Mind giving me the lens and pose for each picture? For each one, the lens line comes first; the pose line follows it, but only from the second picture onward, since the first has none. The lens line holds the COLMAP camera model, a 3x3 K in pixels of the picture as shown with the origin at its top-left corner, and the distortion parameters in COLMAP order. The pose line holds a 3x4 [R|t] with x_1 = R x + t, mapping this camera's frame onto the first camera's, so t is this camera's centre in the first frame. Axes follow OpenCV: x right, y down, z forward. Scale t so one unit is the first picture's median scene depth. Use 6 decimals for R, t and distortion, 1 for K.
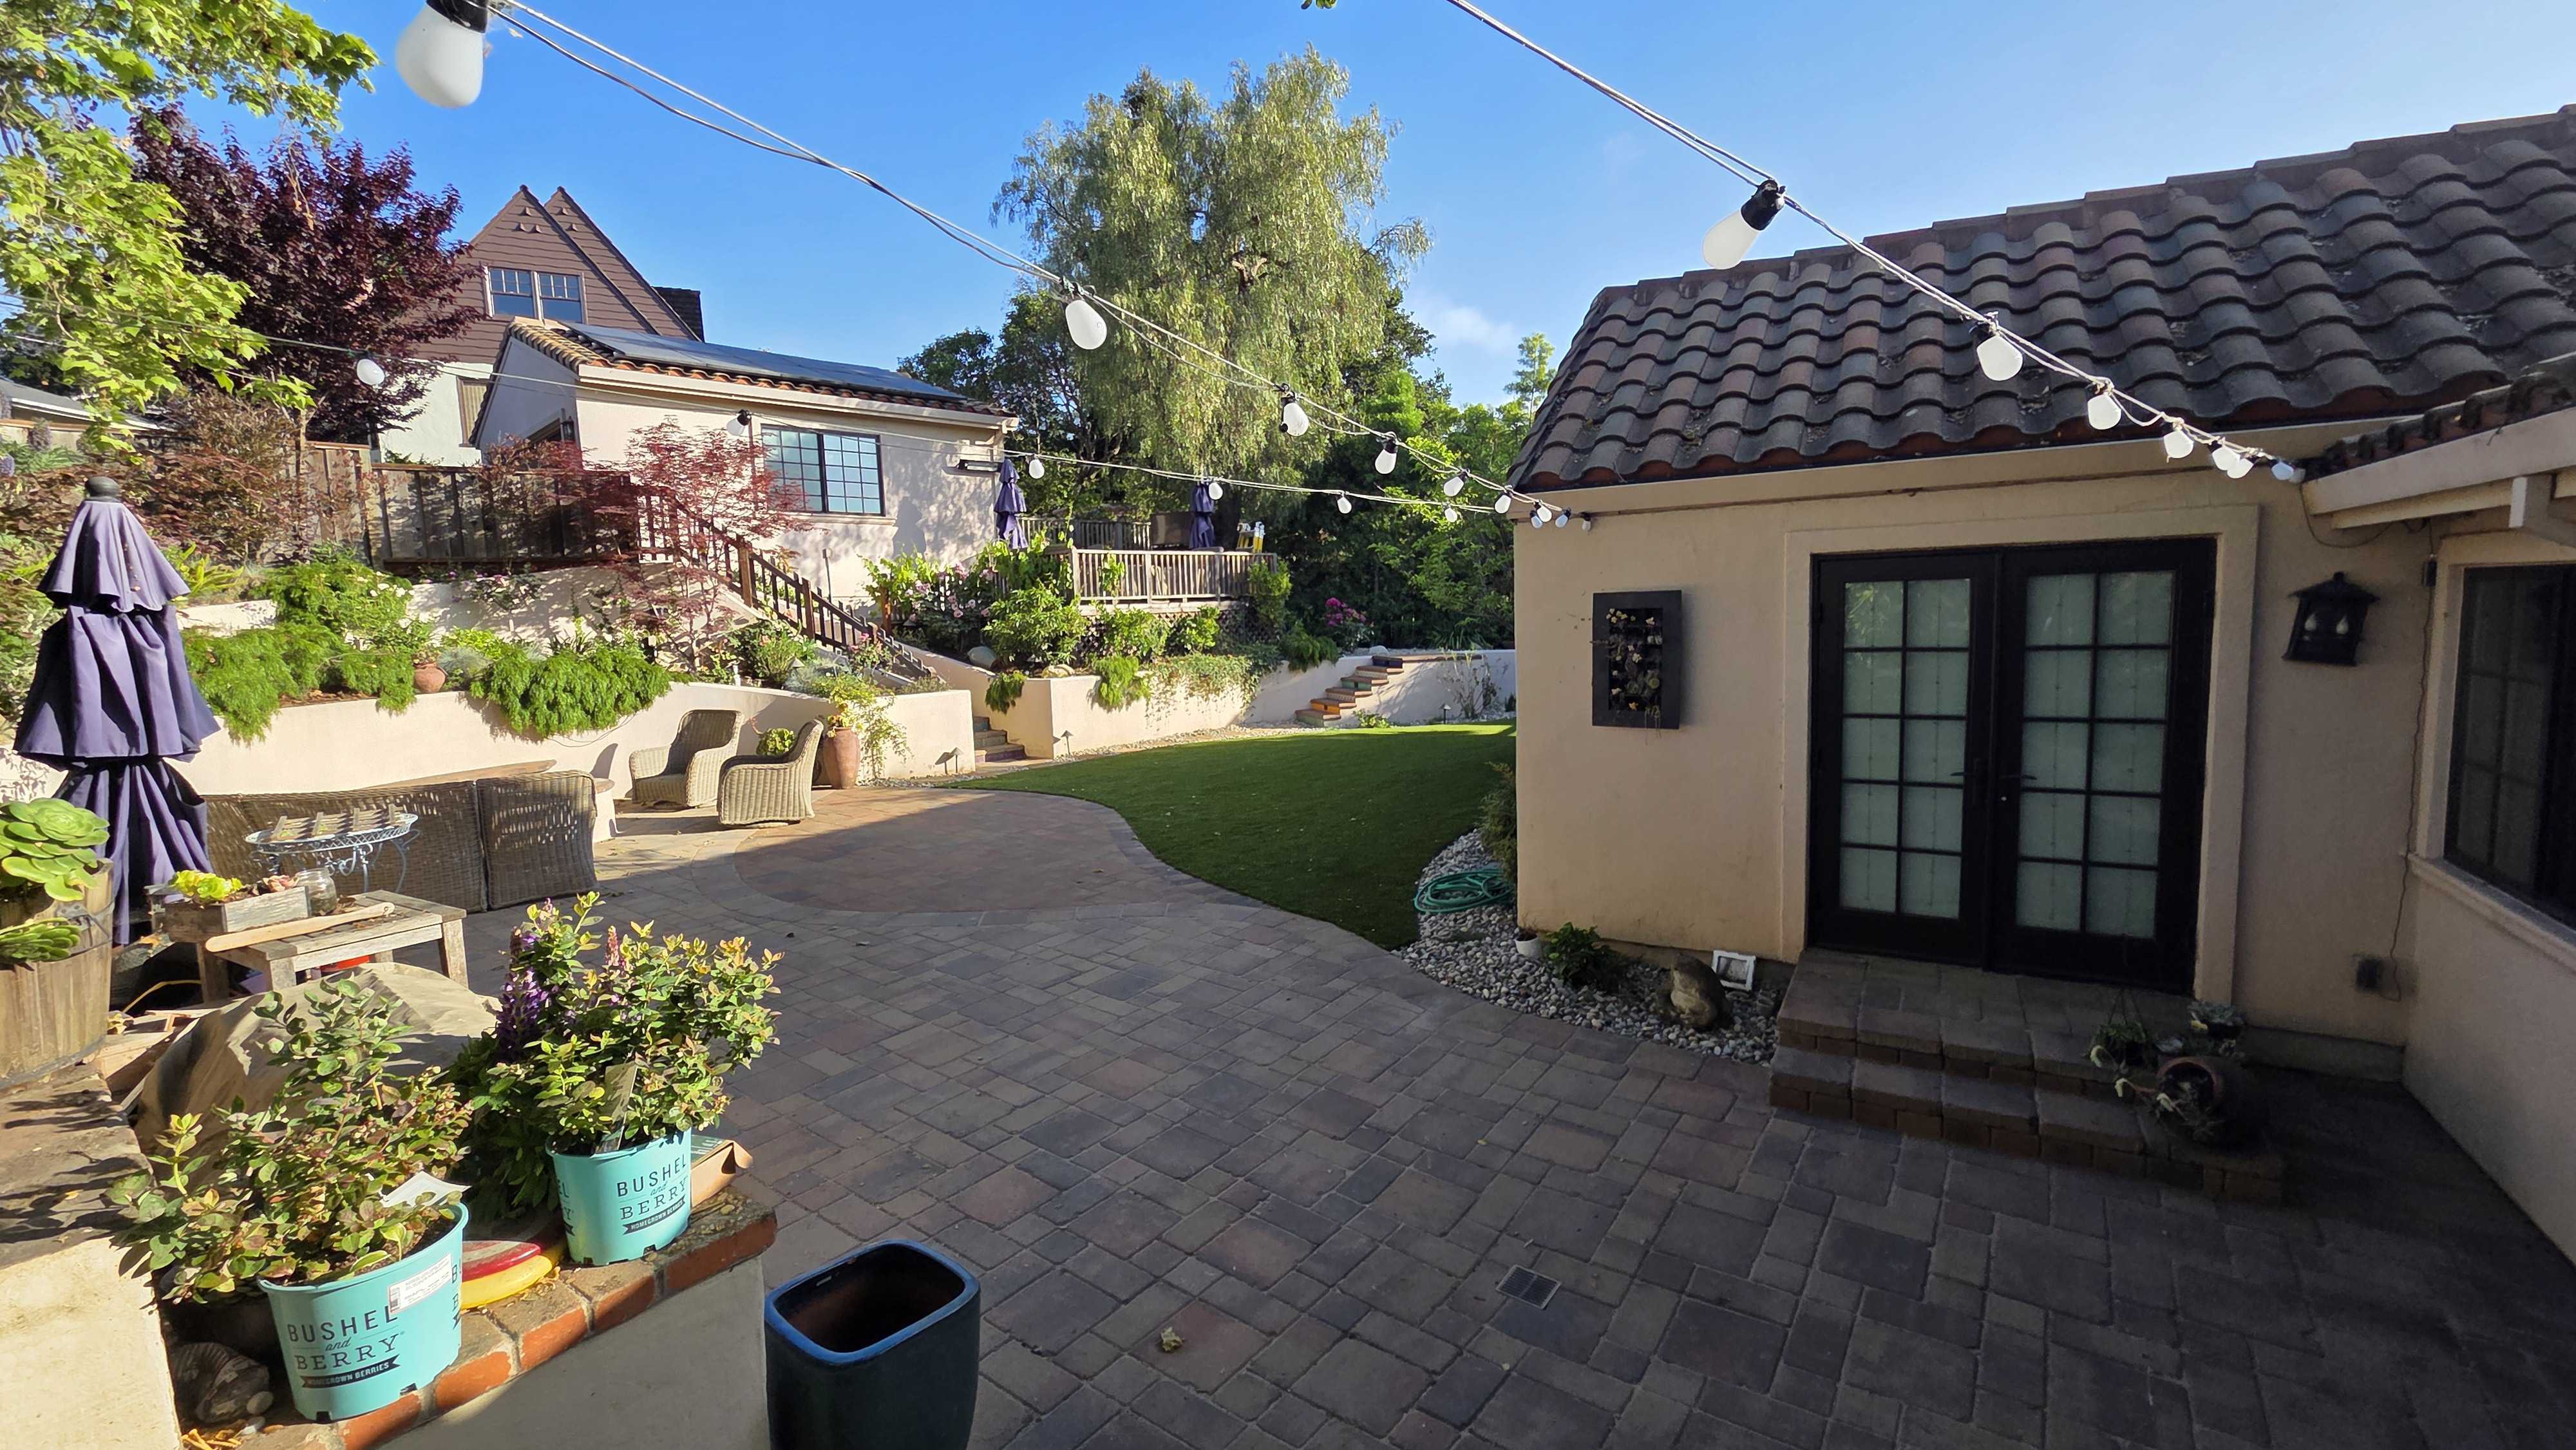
lens RADIAL K [[1044.0, 0, 1287.4], [0, 1044.0, 719.5], [0, 0, 1]] dist [-0.000153, 0.000005]
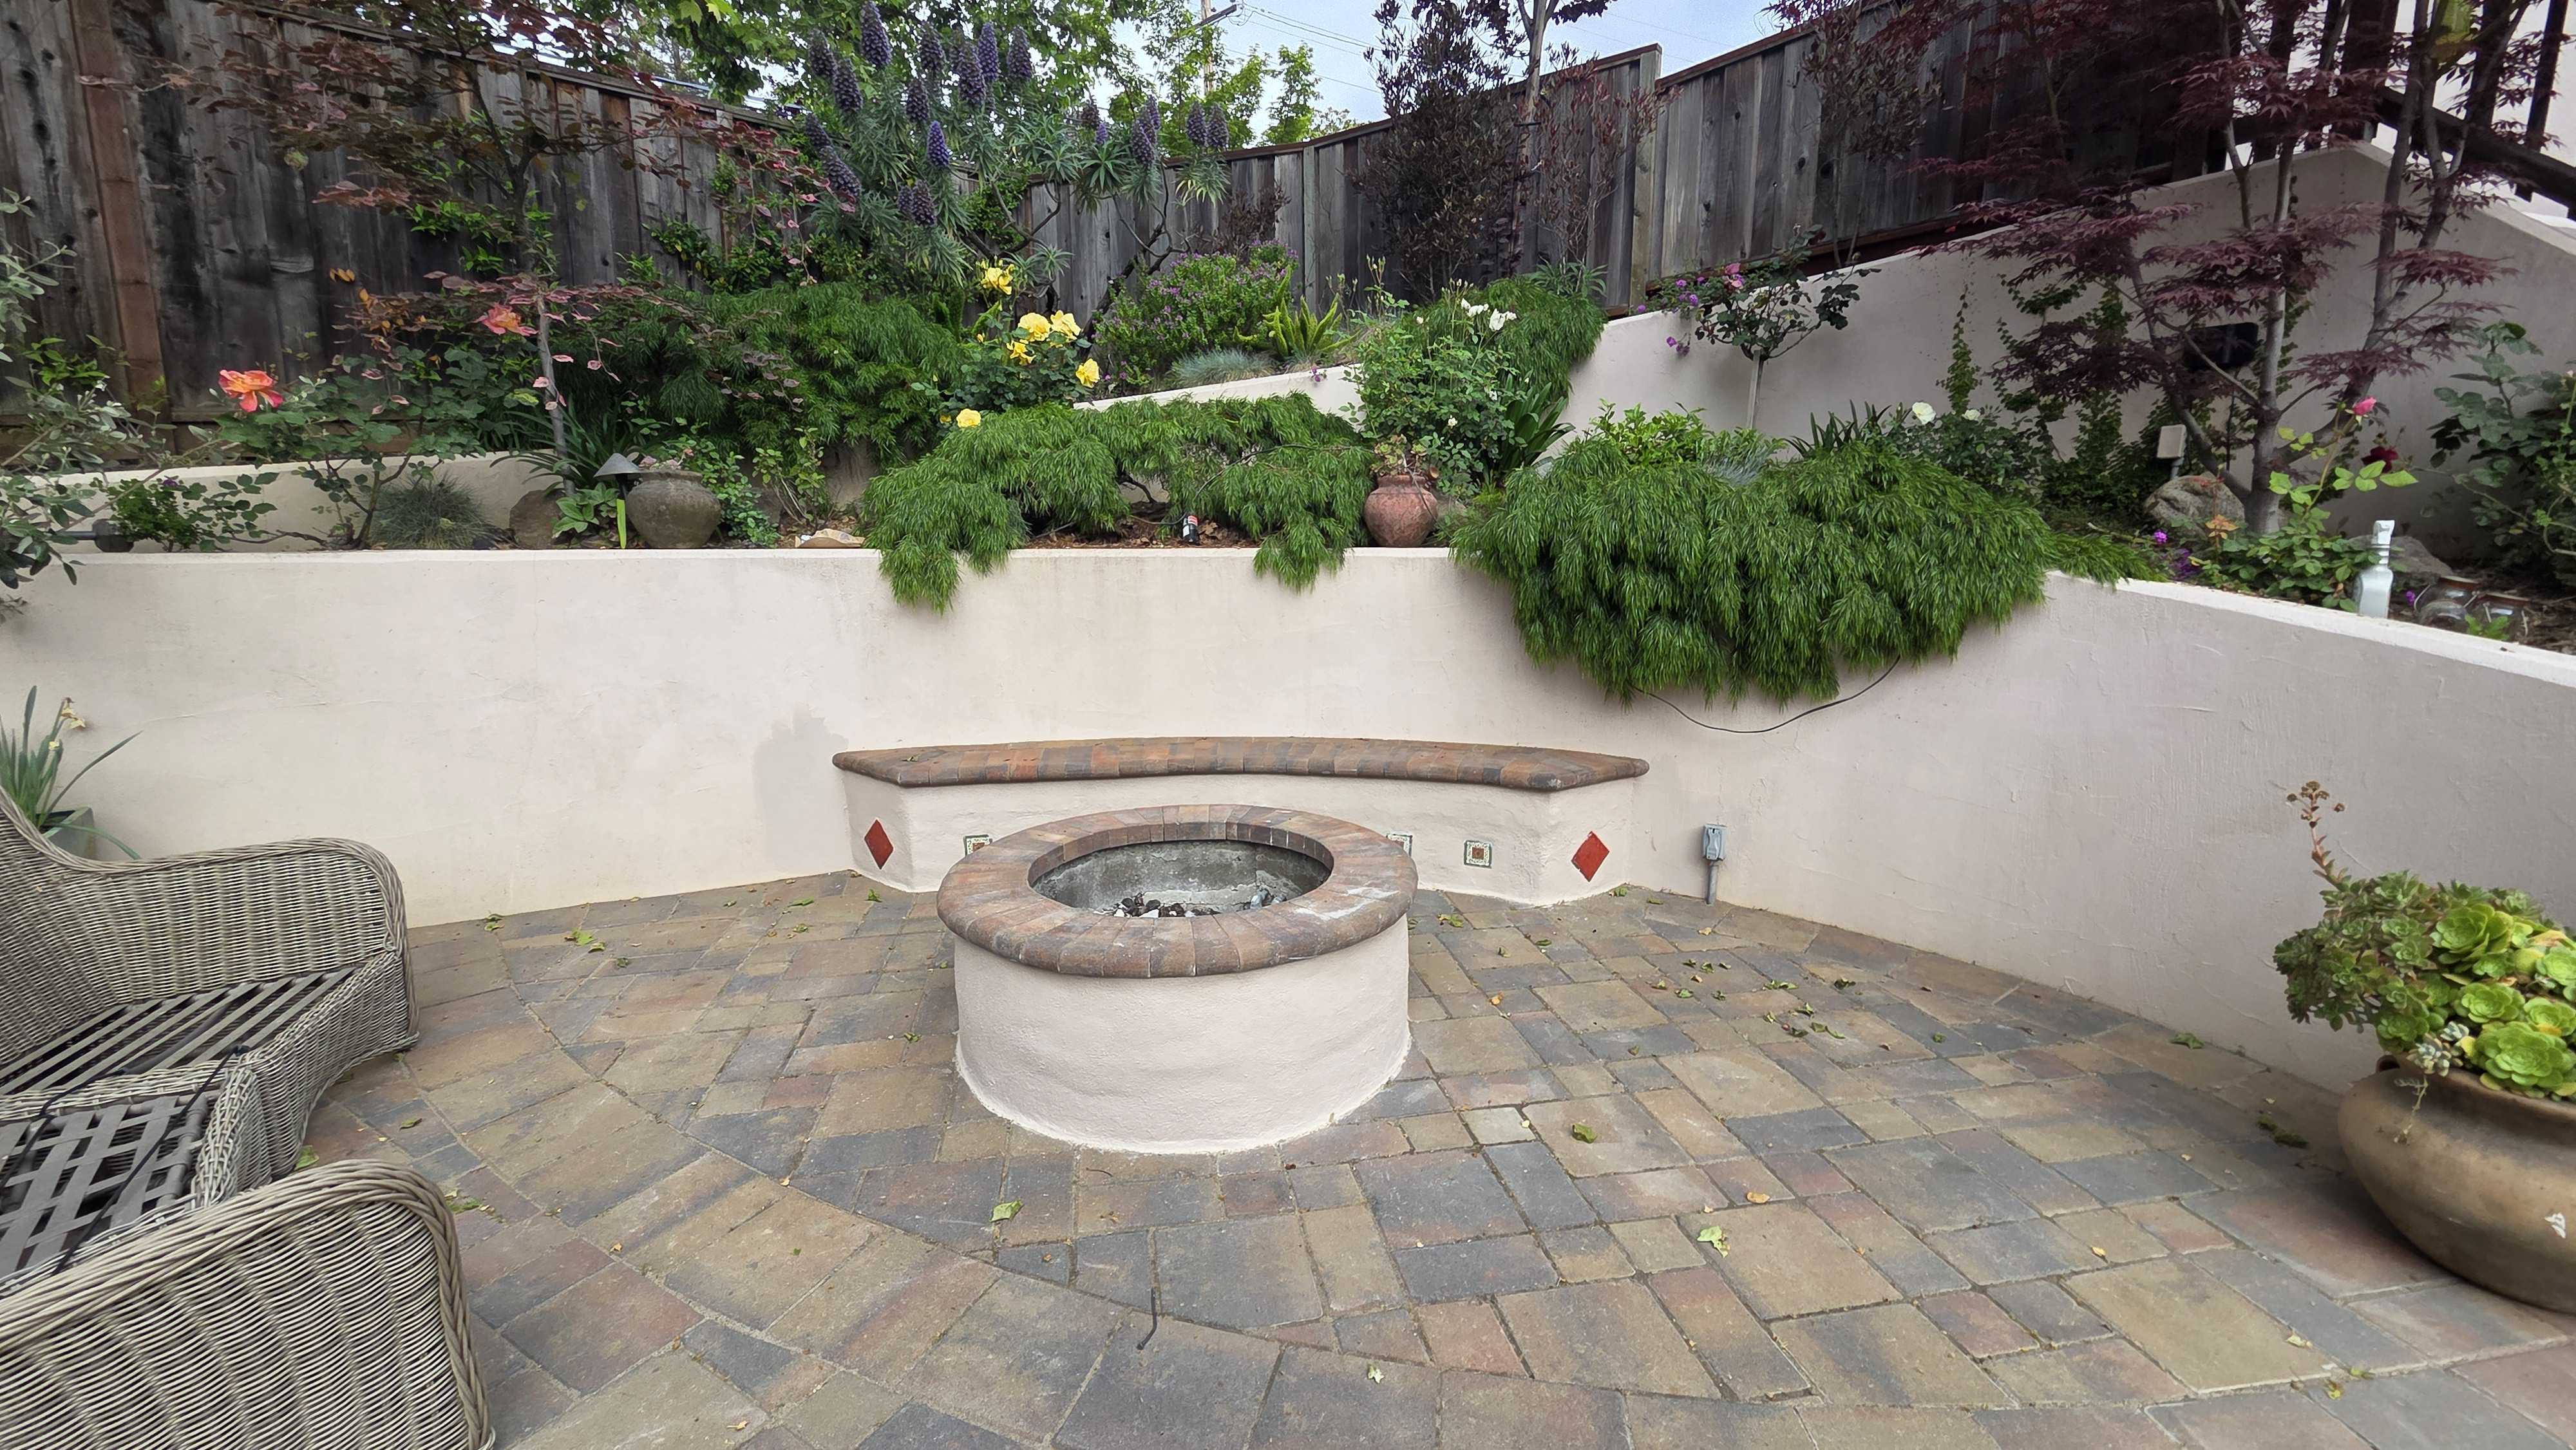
lens RADIAL K [[1057.5, 0, 1284.9], [0, 1057.5, 711.6], [0, 0, 1]] dist [-0.001235, 0.000020]
pose [[0.075809, 0.196895, -0.977489, -0.271019], [-0.109388, 0.976036, 0.188119, -0.024279], [0.991104, 0.092664, 0.095530, 0.629318]]
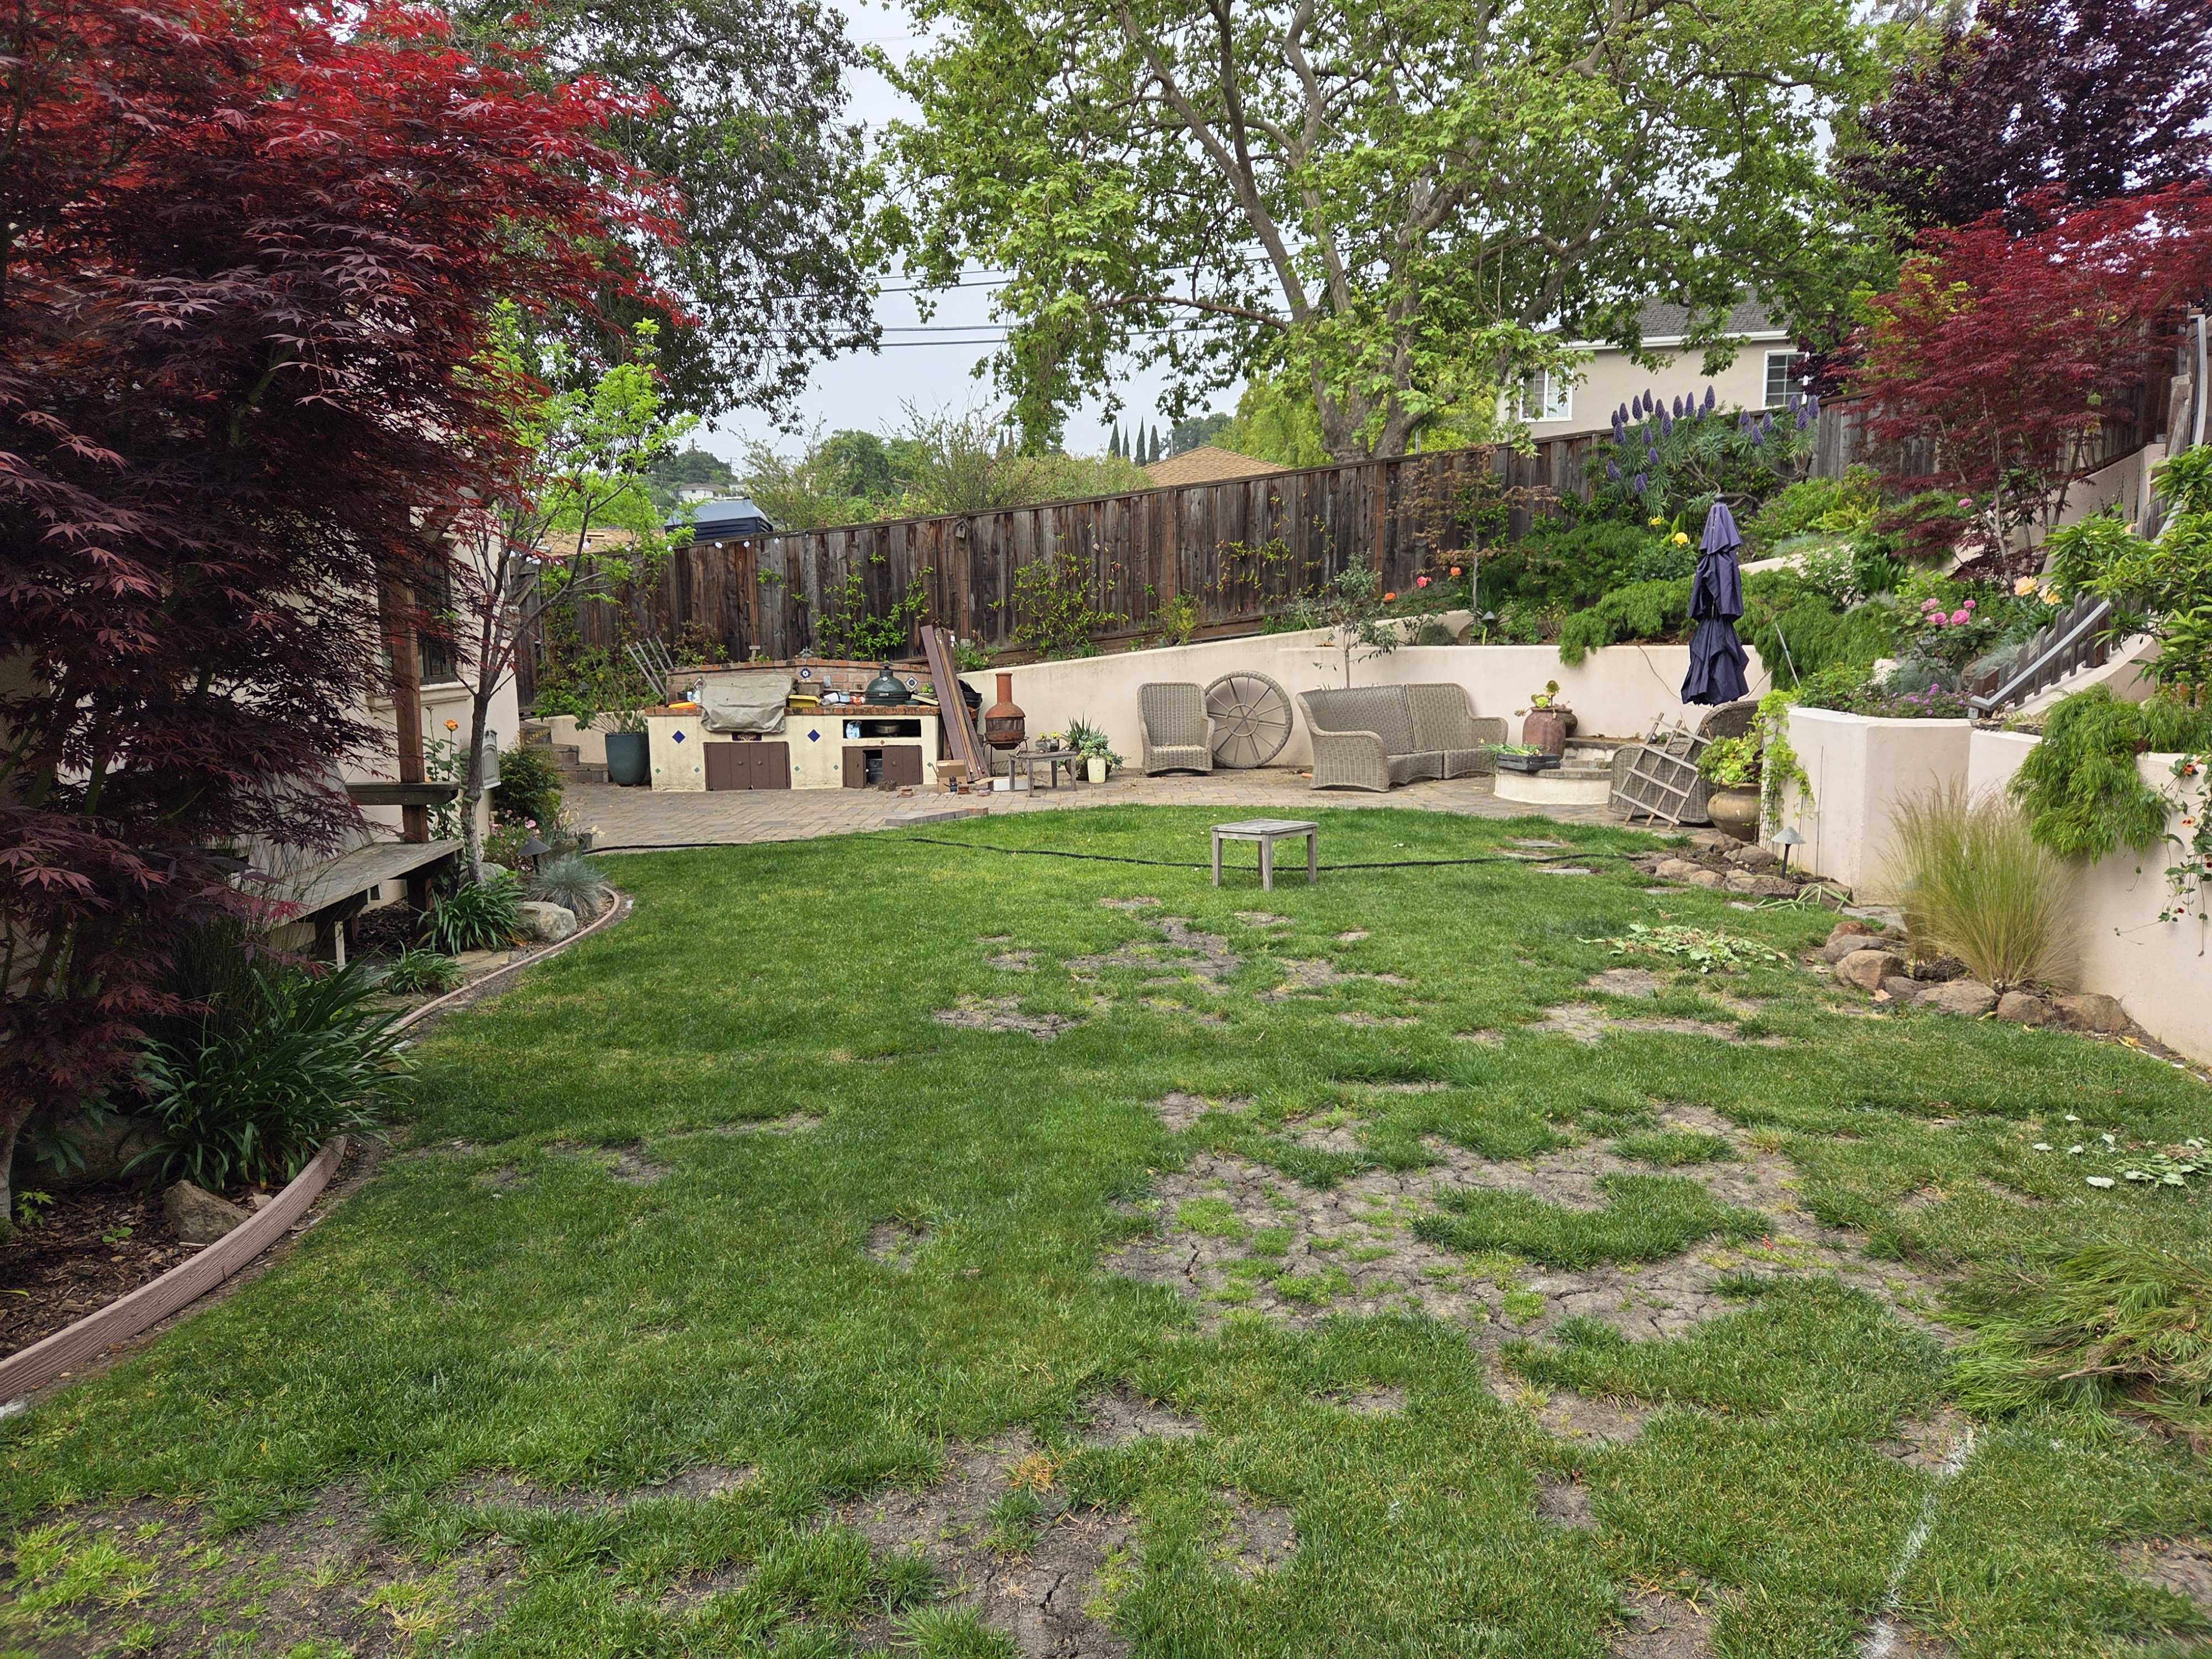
lens RADIAL K [[1469.2, 0, 1106.0], [0, 1469.2, 829.5], [0, 0, 1]] dist [0.060673, -0.000598]
pose [[-0.802378, 0.119857, -0.584657, 0.295363], [-0.028375, 0.970858, 0.237970, -0.111346], [0.596141, 0.207531, -0.775594, 1.170518]]
